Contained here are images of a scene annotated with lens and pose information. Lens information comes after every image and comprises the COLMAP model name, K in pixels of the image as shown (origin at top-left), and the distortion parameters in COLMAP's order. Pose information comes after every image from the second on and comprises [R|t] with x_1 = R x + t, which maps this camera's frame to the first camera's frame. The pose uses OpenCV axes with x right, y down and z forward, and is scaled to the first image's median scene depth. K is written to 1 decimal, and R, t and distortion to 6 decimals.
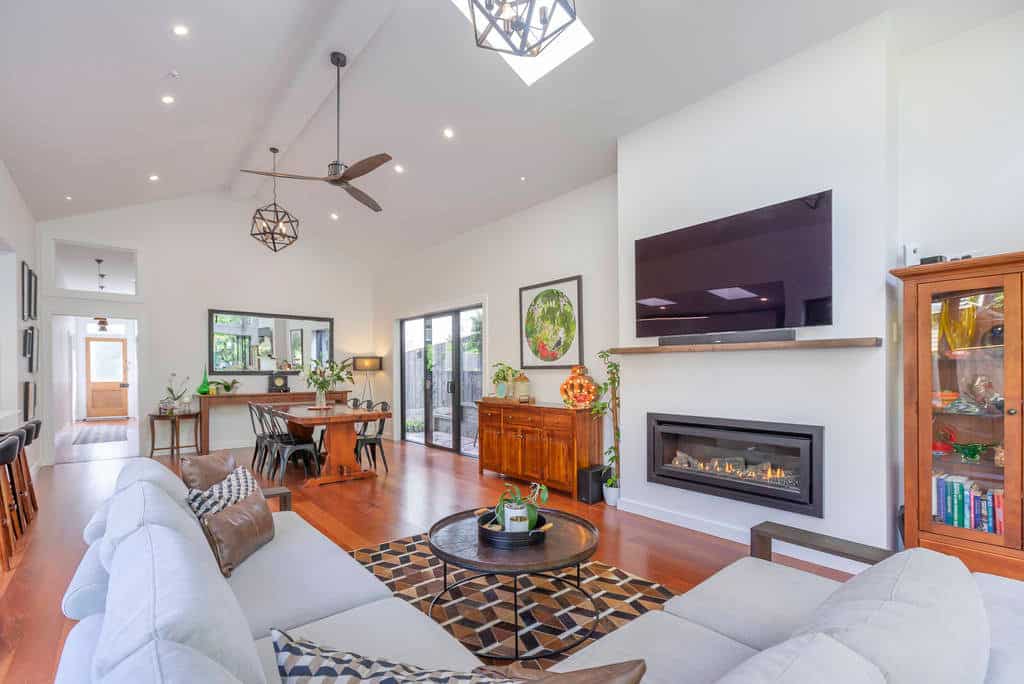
lens RADIAL K [[457.0, 0, 502.9], [0, 457.0, 373.3], [0, 0, 1]] dist [-0.001825, -0.000343]
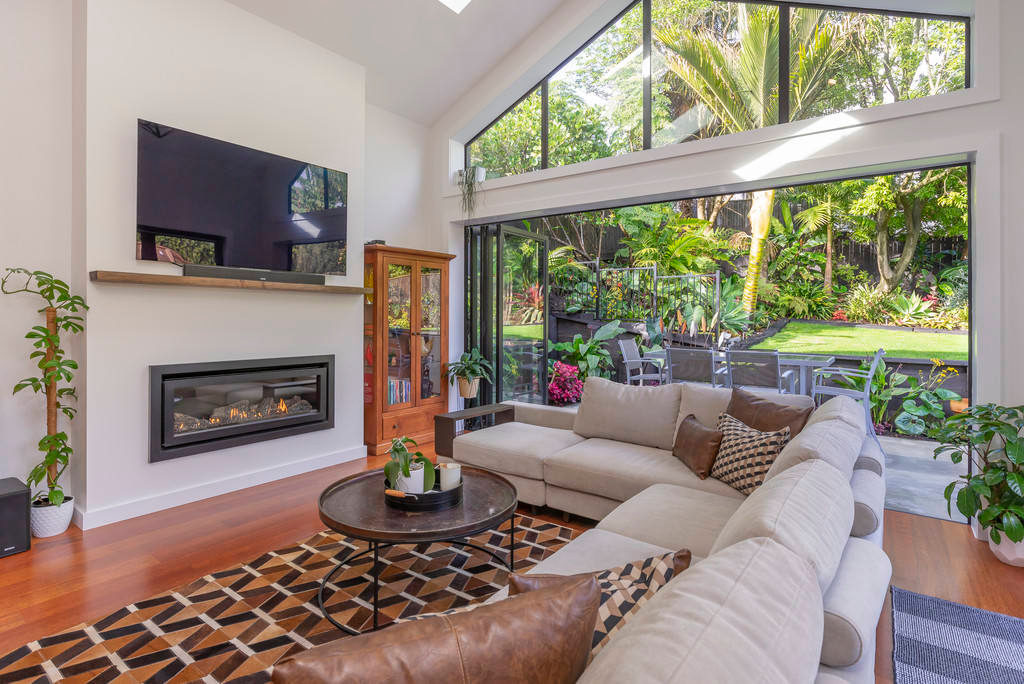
lens RADIAL K [[509.0, 0, 501.5], [0, 509.0, 308.9], [0, 0, 1]] dist [0.005134, 0.000742]
pose [[-0.222222, 0.007701, 0.974966, -0.771065], [-0.006409, 0.999936, -0.009359, 0.000337], [-0.974975, -0.008328, -0.222159, 0.856737]]
